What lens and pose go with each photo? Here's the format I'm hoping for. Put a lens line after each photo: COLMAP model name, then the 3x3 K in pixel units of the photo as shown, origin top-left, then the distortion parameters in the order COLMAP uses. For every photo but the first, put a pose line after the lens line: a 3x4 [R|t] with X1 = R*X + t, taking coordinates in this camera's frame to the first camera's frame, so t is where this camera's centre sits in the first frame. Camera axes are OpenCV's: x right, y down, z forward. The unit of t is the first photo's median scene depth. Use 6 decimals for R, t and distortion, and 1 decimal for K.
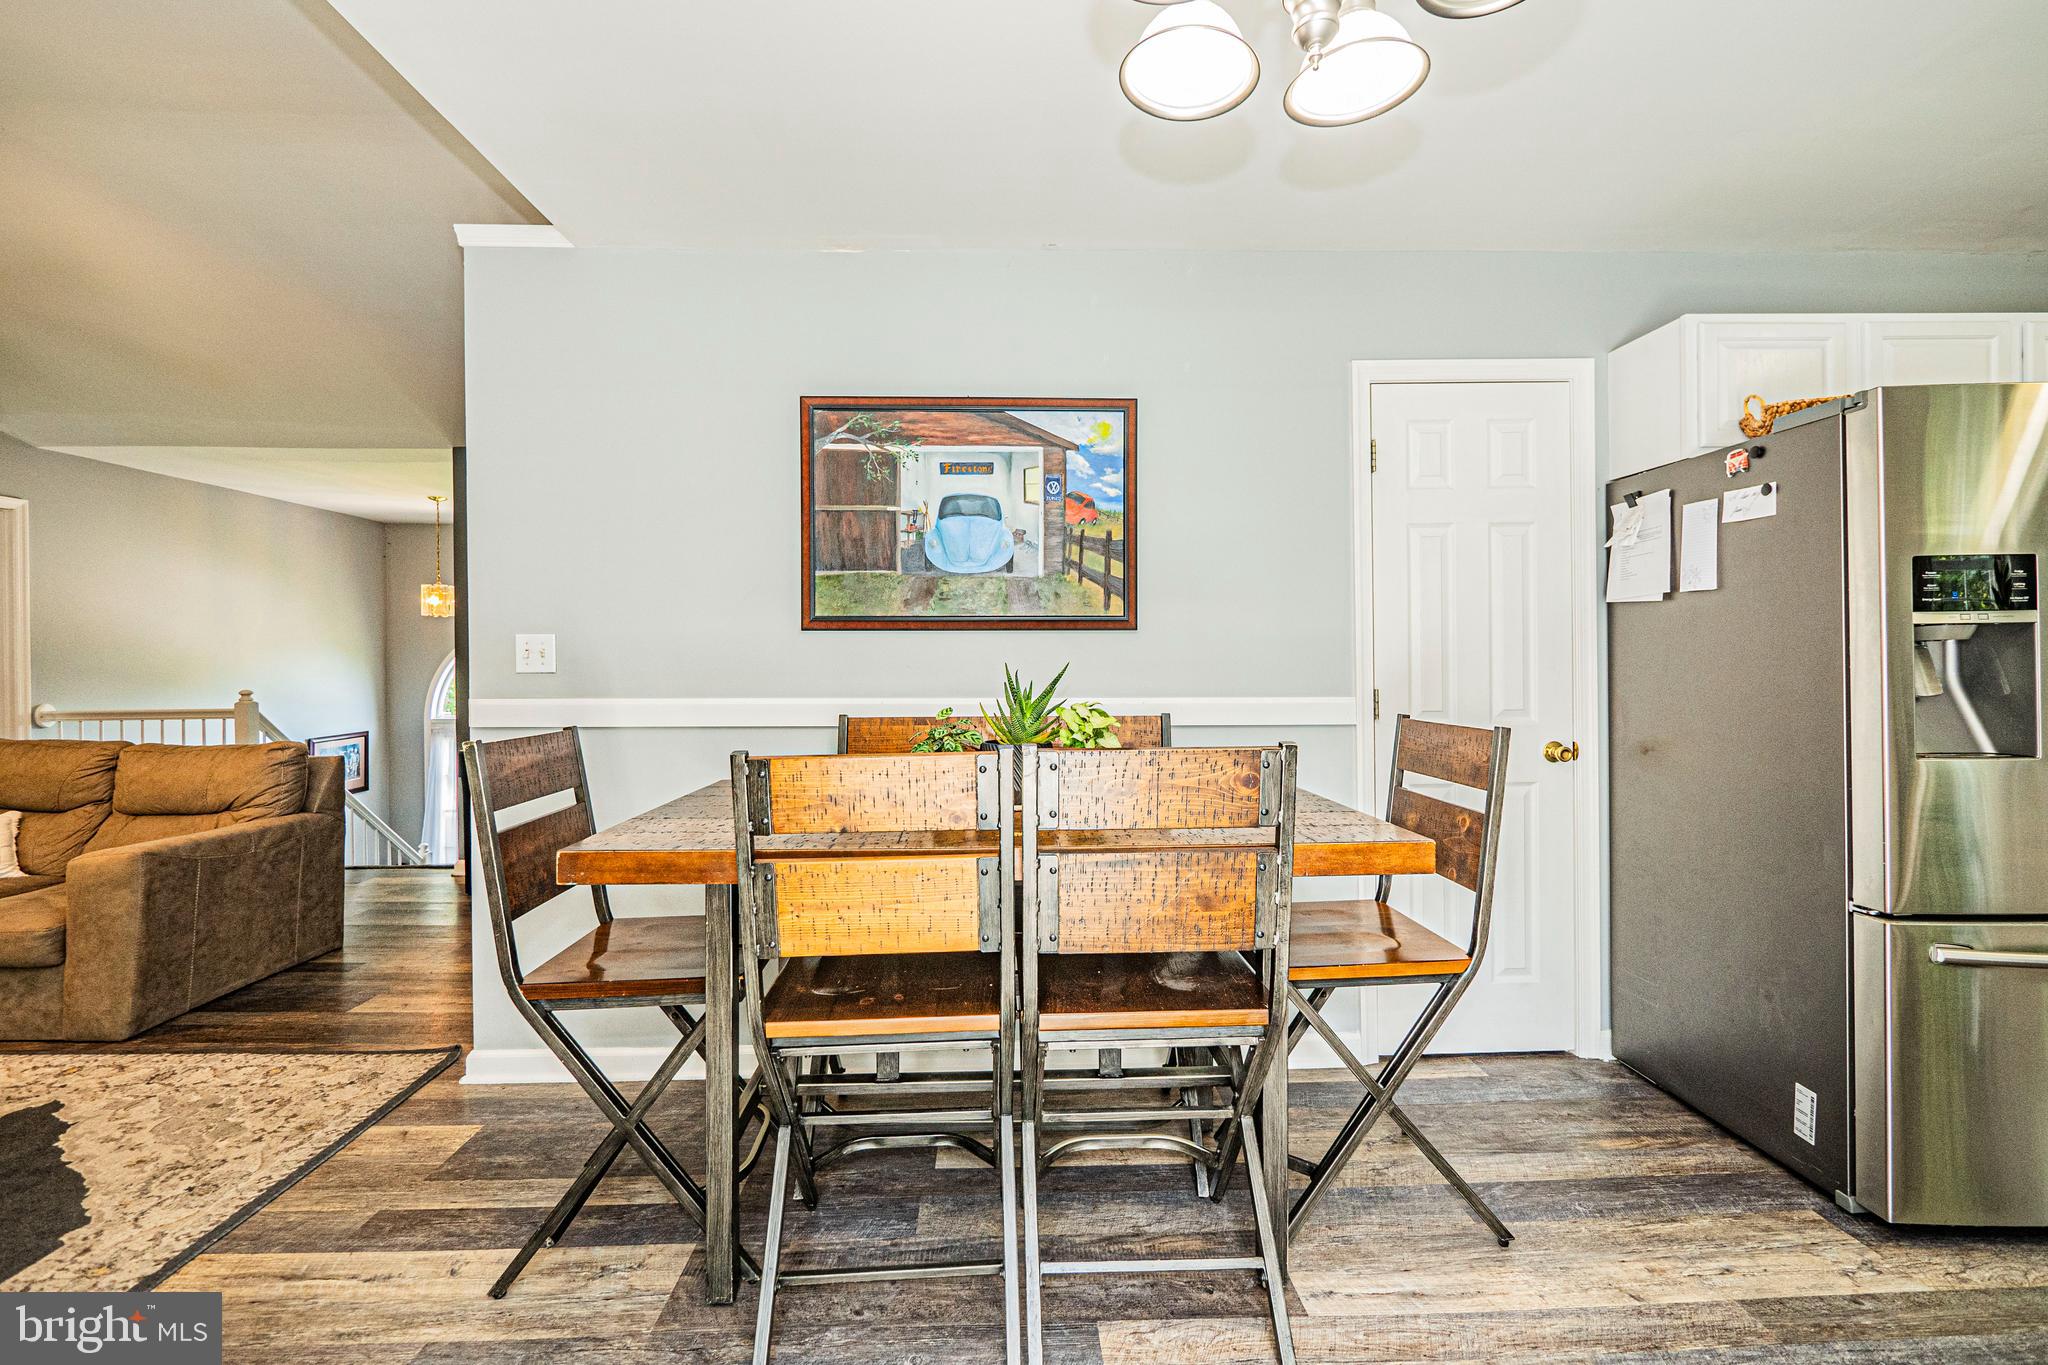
lens RADIAL K [[860.5, 0, 1026.6], [0, 860.5, 667.8], [0, 0, 1]] dist [-0.008779, 0.000914]
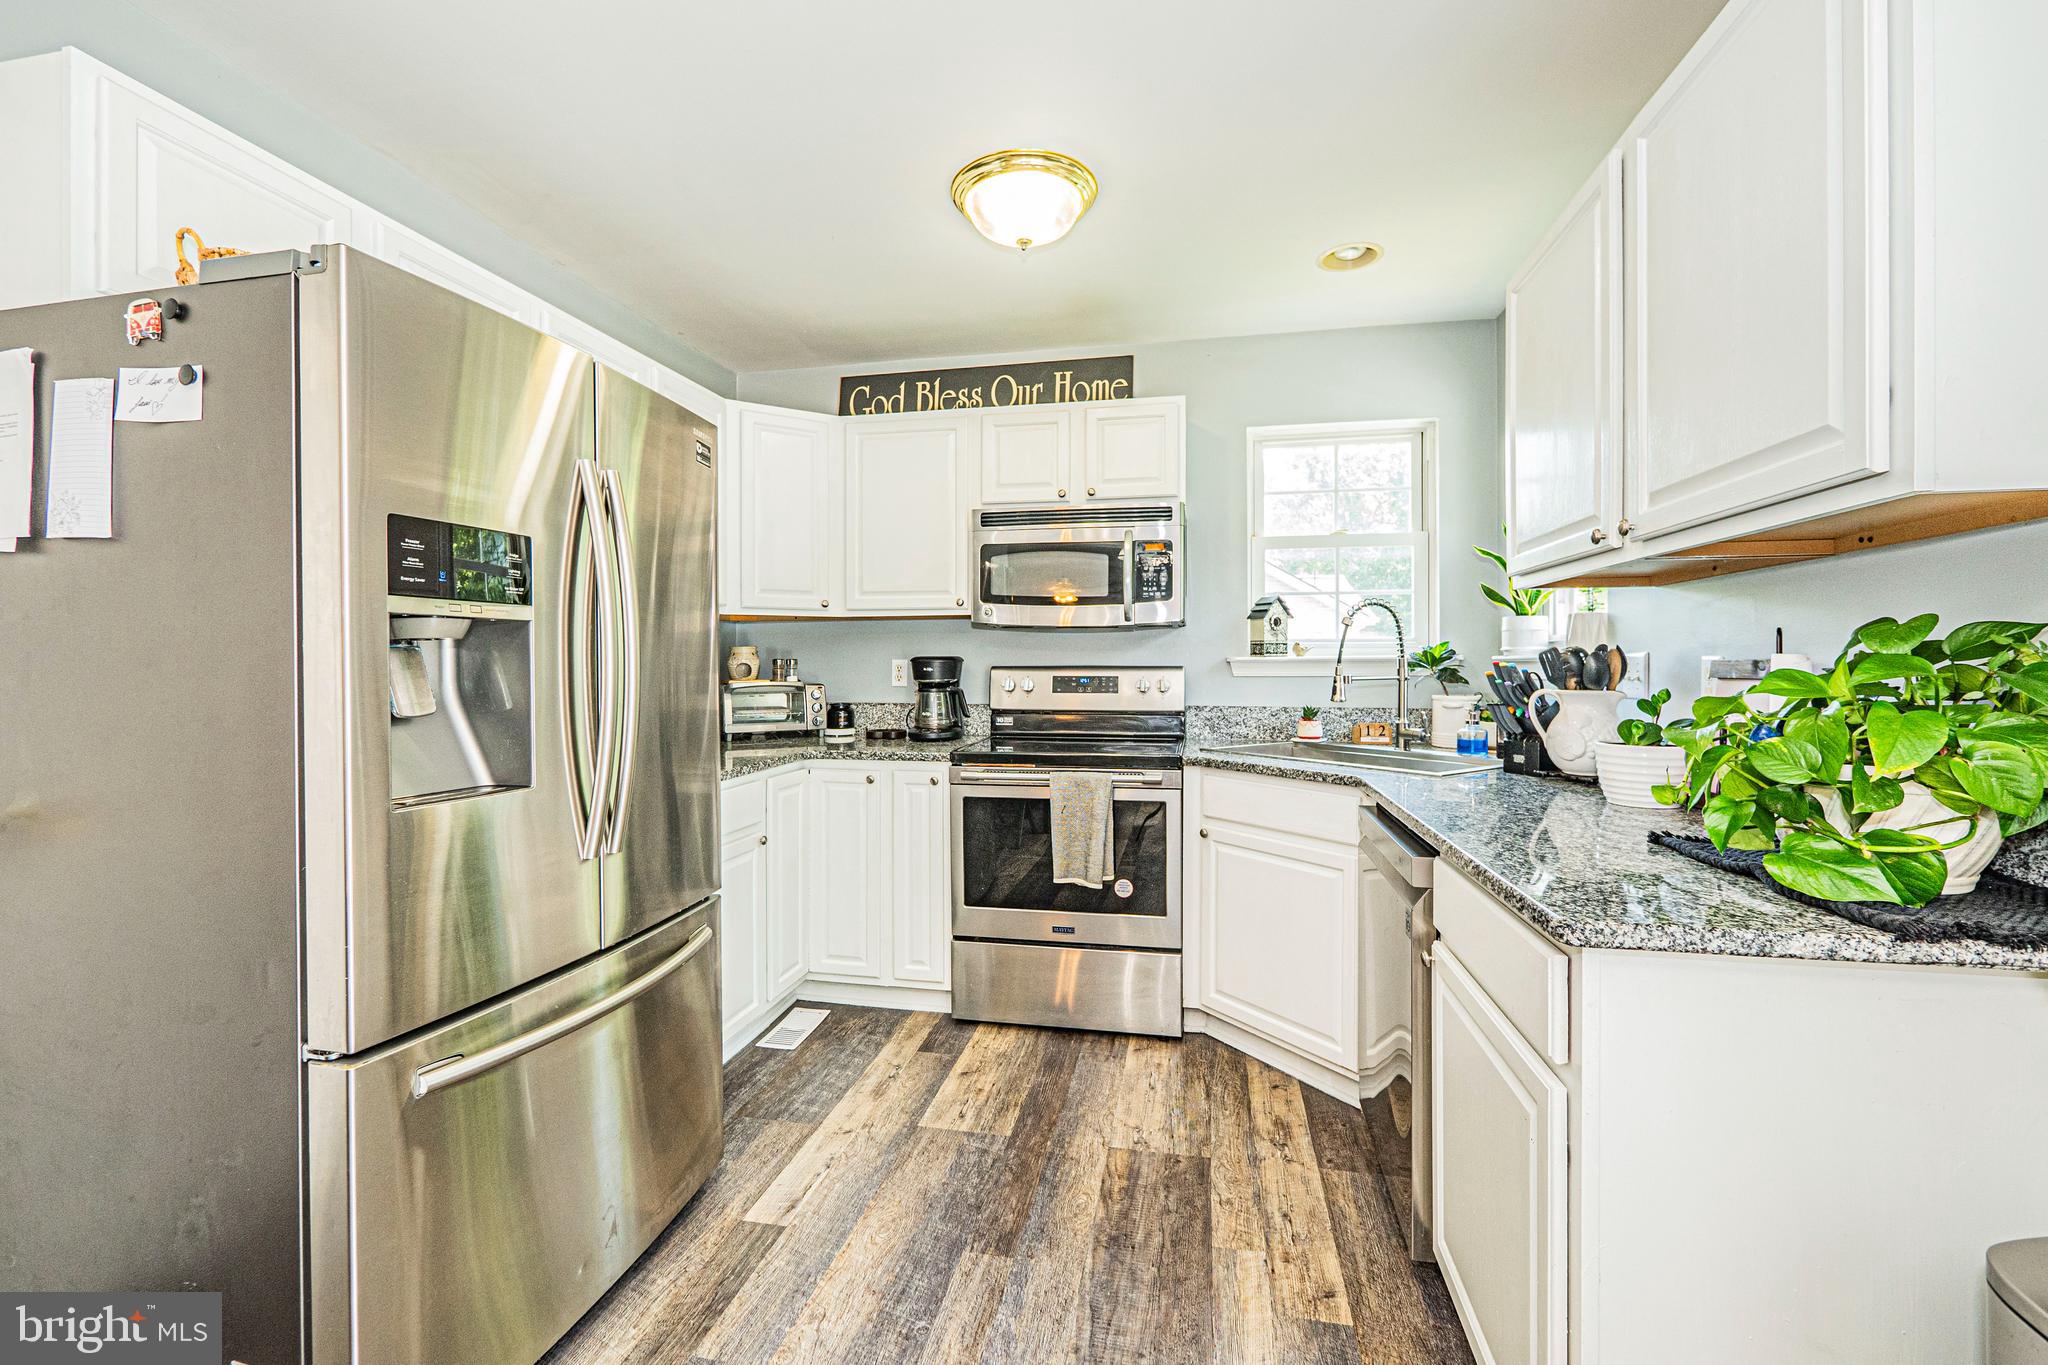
lens RADIAL K [[860.5, 0, 1025.7], [0, 860.5, 673.0], [0, 0, 1]] dist [-0.008779, 0.000914]
pose [[0.234201, 0.003169, 0.972183, 0.415210], [0.001495, 0.999992, -0.003620, 0.000109], [-0.972187, 0.002301, 0.234194, 0.290099]]
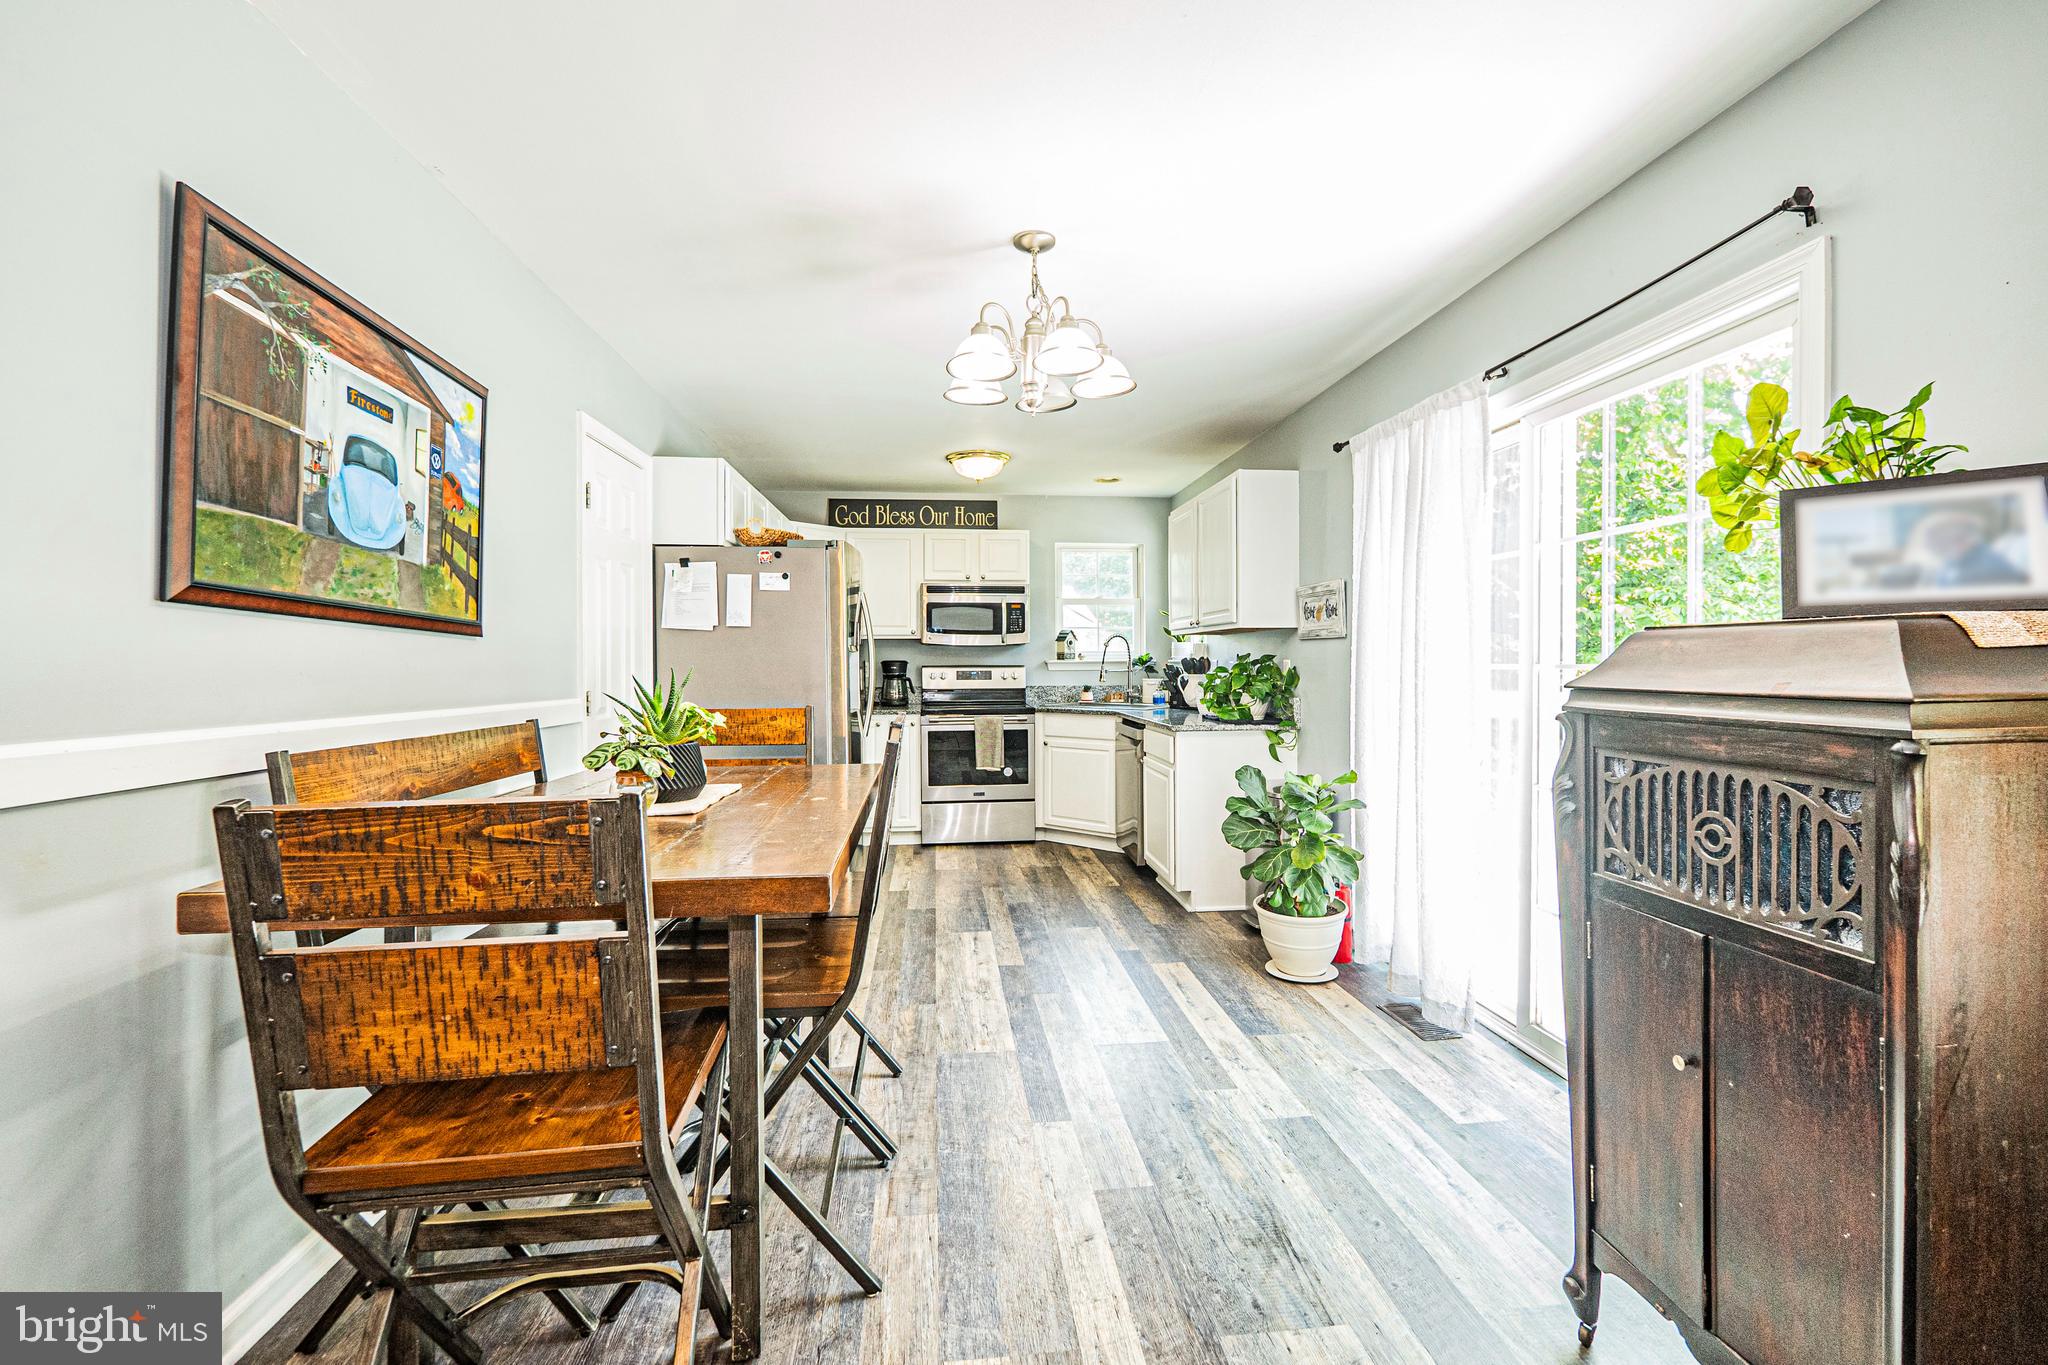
lens RADIAL K [[860.5, 0, 1022.5], [0, 860.5, 670.2], [0, 0, 1]] dist [-0.008779, 0.000914]
pose [[-0.069536, 0.001317, 0.997579, -1.009992], [0.008616, 0.999963, -0.000719, 0.001943], [-0.997542, 0.008545, -0.069545, 0.594210]]
